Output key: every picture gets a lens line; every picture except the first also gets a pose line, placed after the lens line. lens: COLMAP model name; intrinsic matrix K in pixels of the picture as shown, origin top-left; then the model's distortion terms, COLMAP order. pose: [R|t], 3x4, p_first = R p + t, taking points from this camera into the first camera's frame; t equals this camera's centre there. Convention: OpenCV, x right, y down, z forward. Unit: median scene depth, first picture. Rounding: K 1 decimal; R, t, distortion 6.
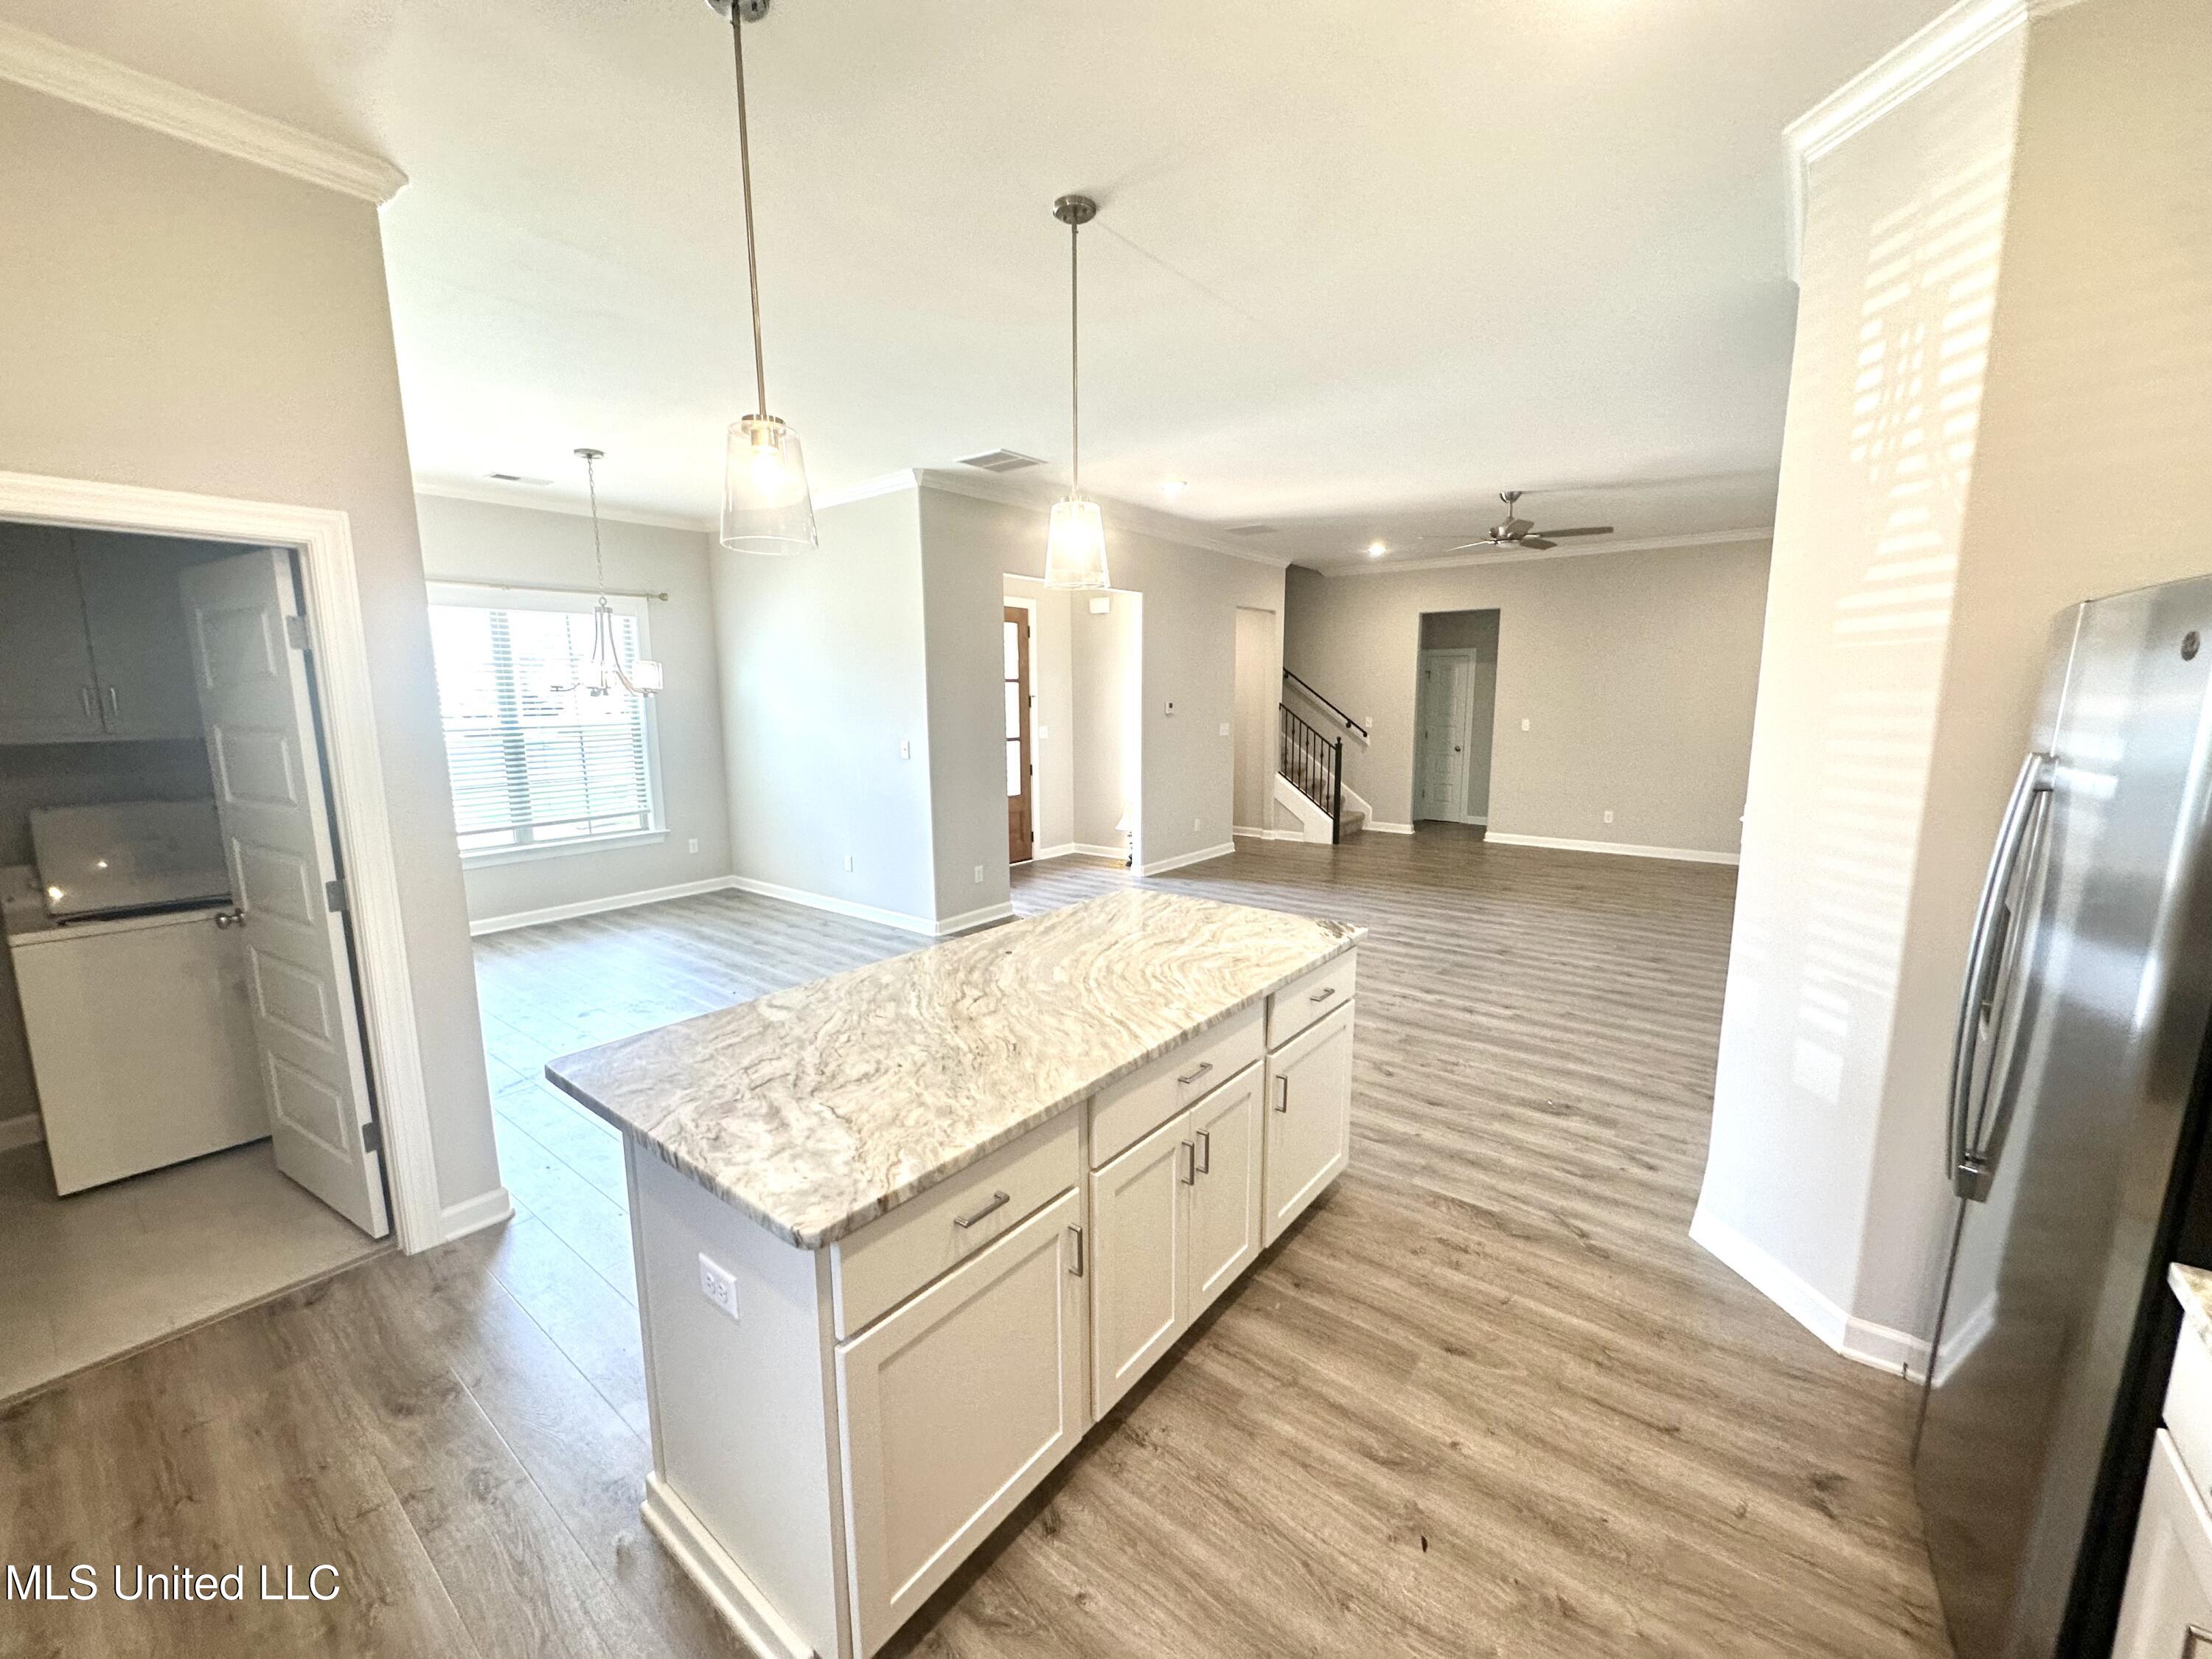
lens RADIAL K [[881.9, 0, 1106.0], [0, 881.9, 829.5], [0, 0, 1]] dist [-0.002481, 0.000140]
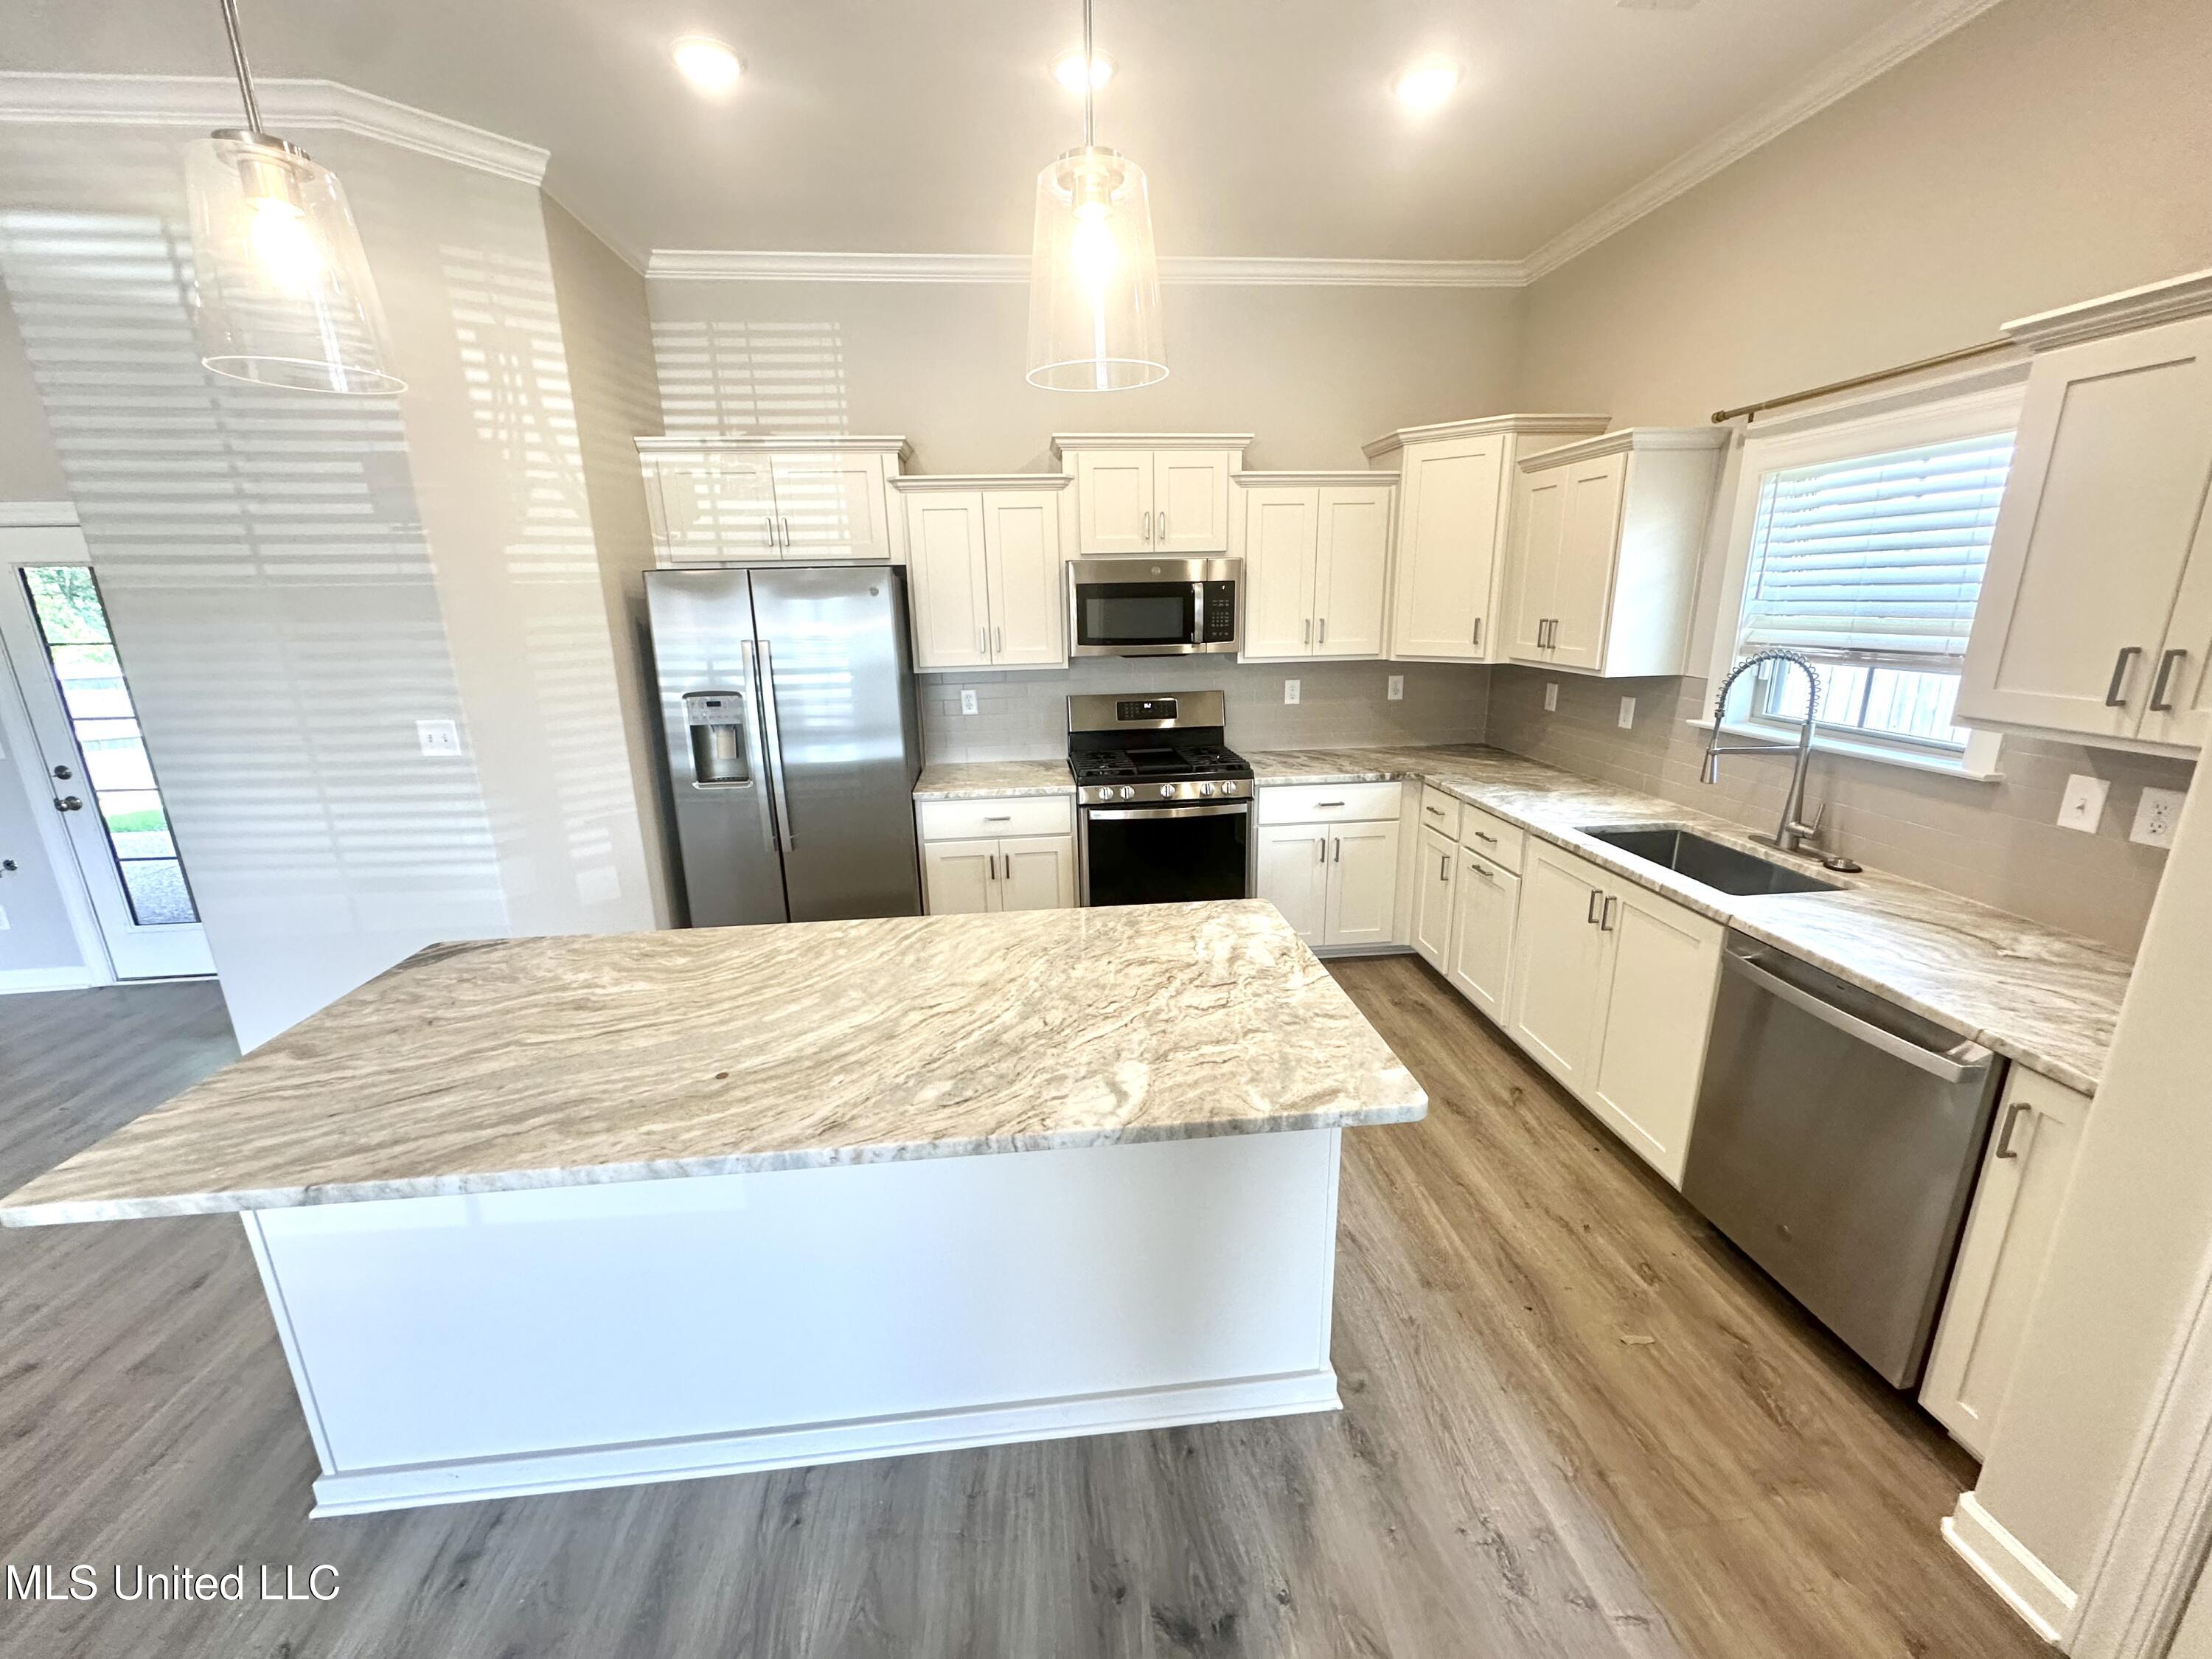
lens RADIAL K [[881.9, 0, 1106.0], [0, 881.9, 829.5], [0, 0, 1]] dist [-0.002481, 0.000140]
pose [[-0.691663, -0.166630, 0.702735, -0.812184], [0.139058, 0.924088, 0.355984, -0.221684], [-0.708707, 0.343942, -0.615986, 1.367384]]
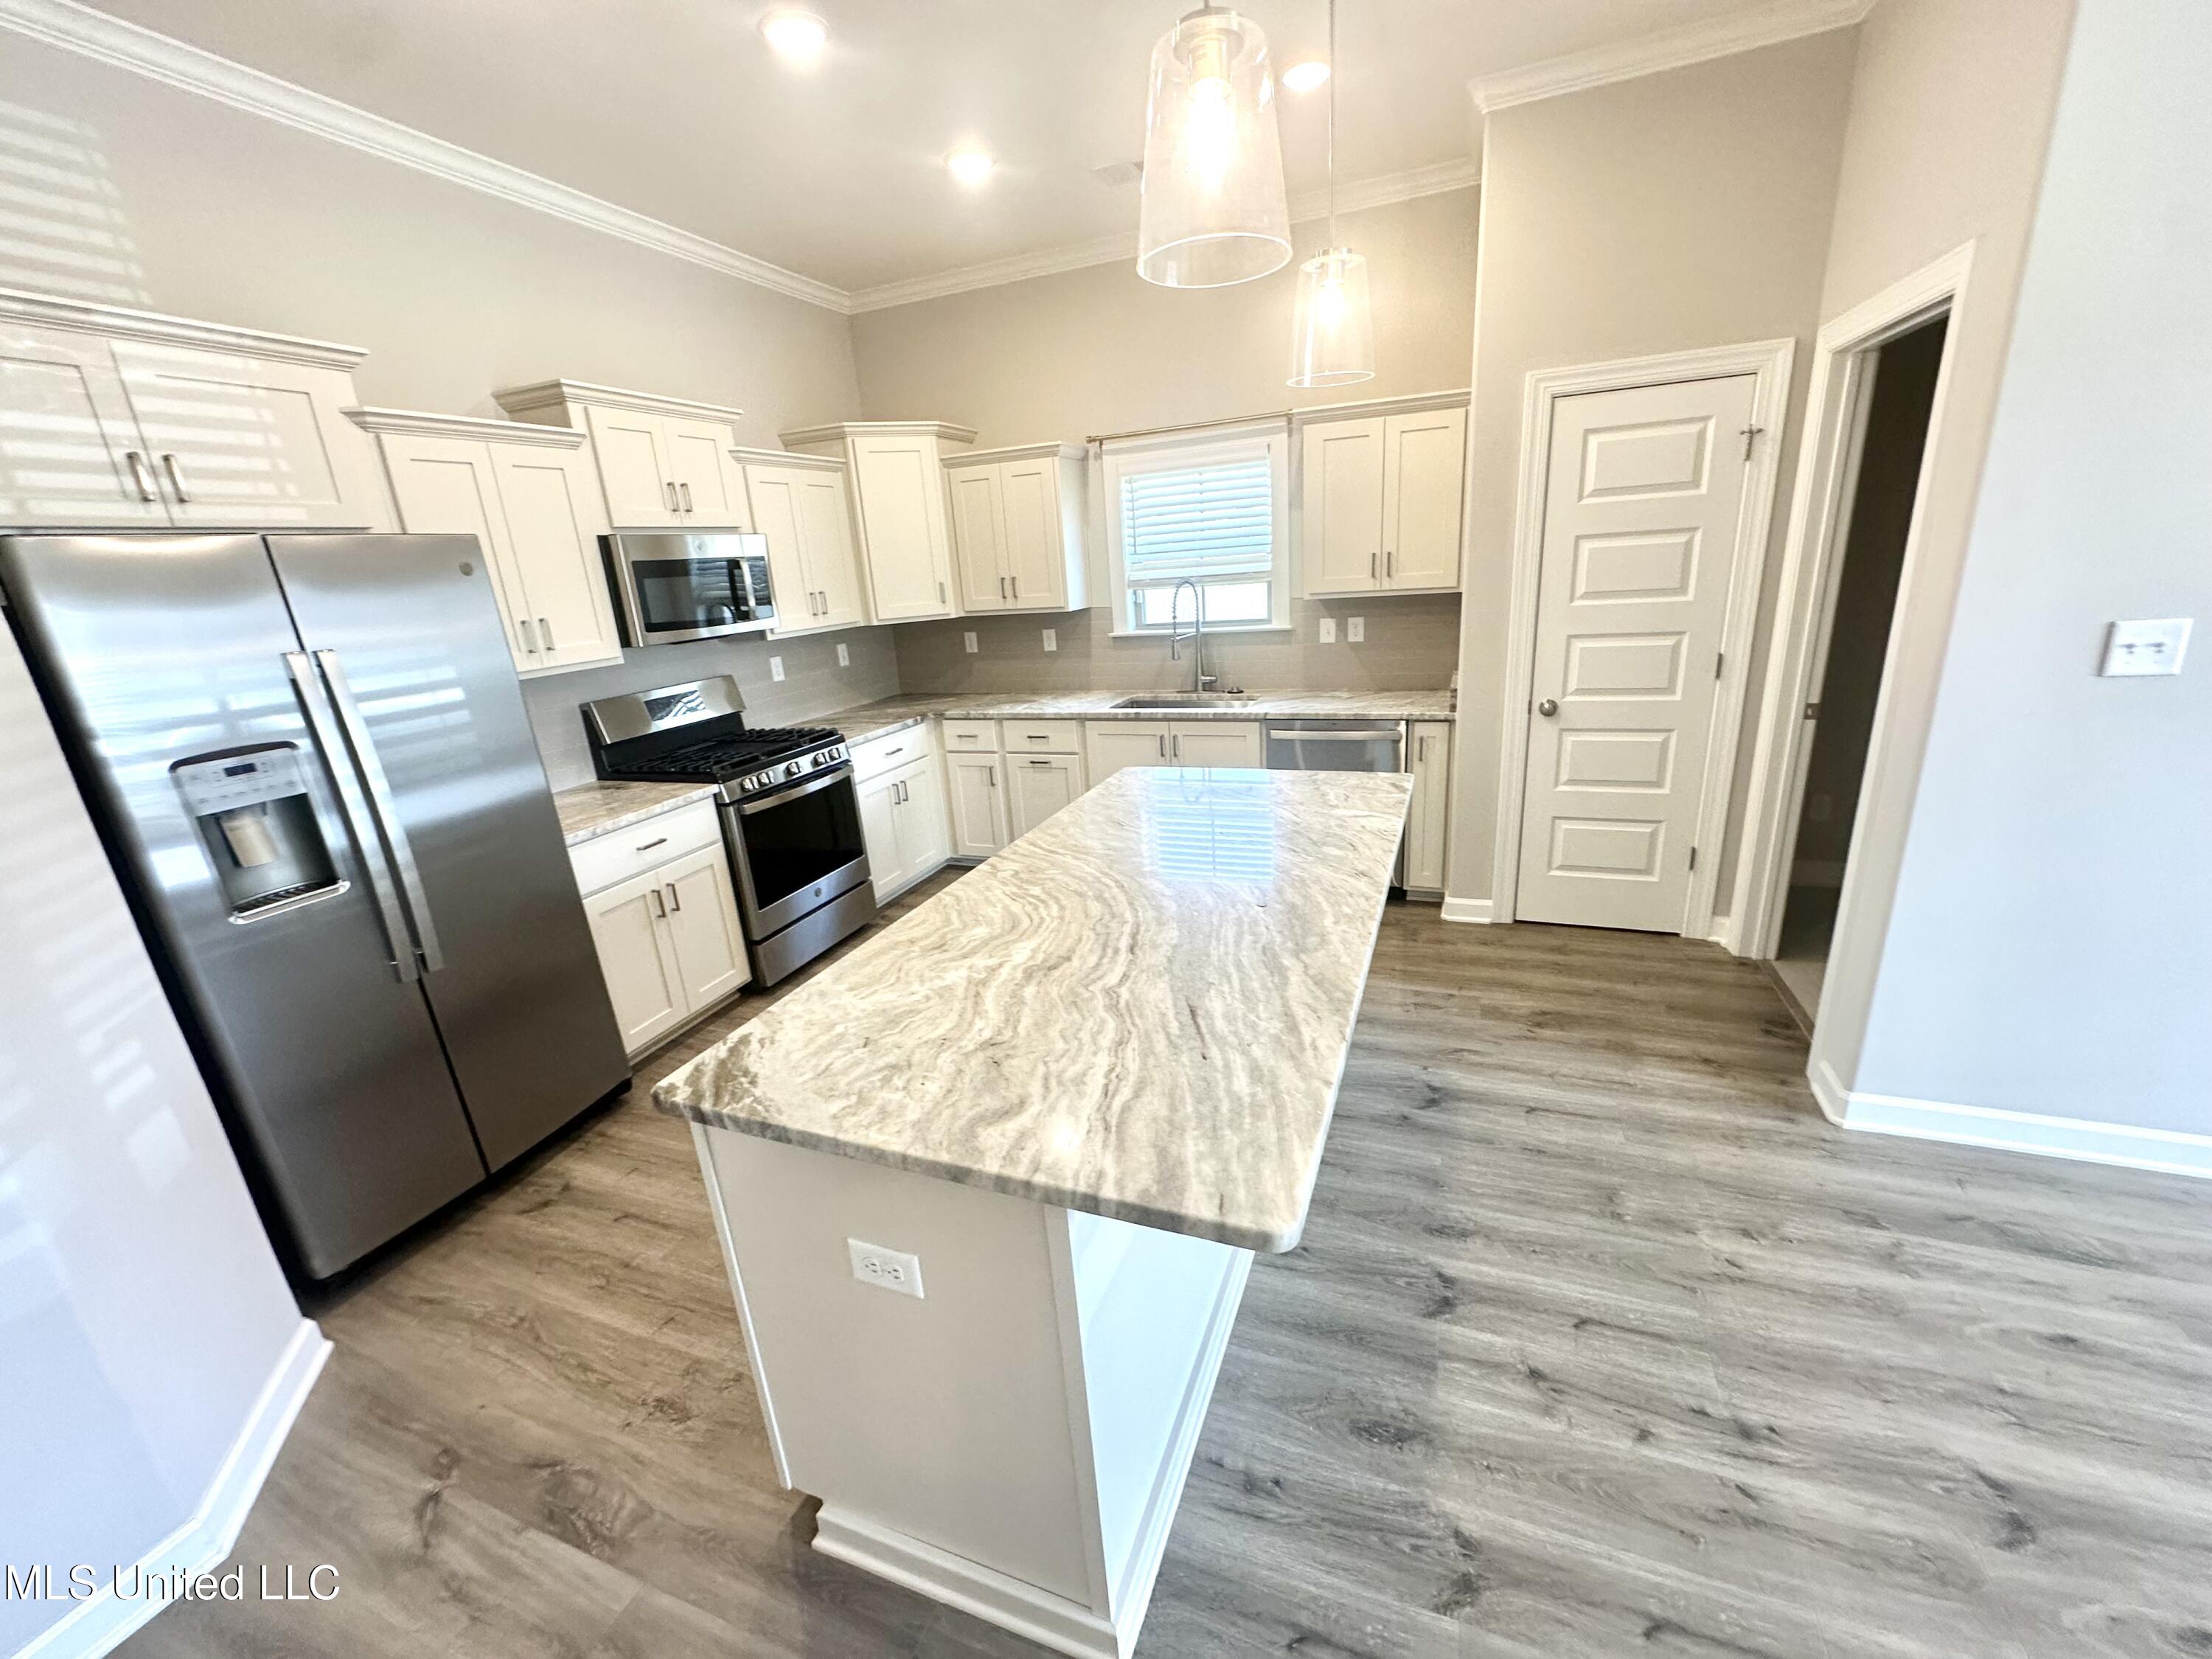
lens RADIAL K [[881.9, 0, 1106.0], [0, 881.9, 829.5], [0, 0, 1]] dist [-0.002481, 0.000140]
pose [[-0.955695, 0.154754, -0.250396, 0.216488], [0.030729, 0.898453, 0.437993, -0.279750], [0.292750, 0.410893, -0.863402, 1.889549]]
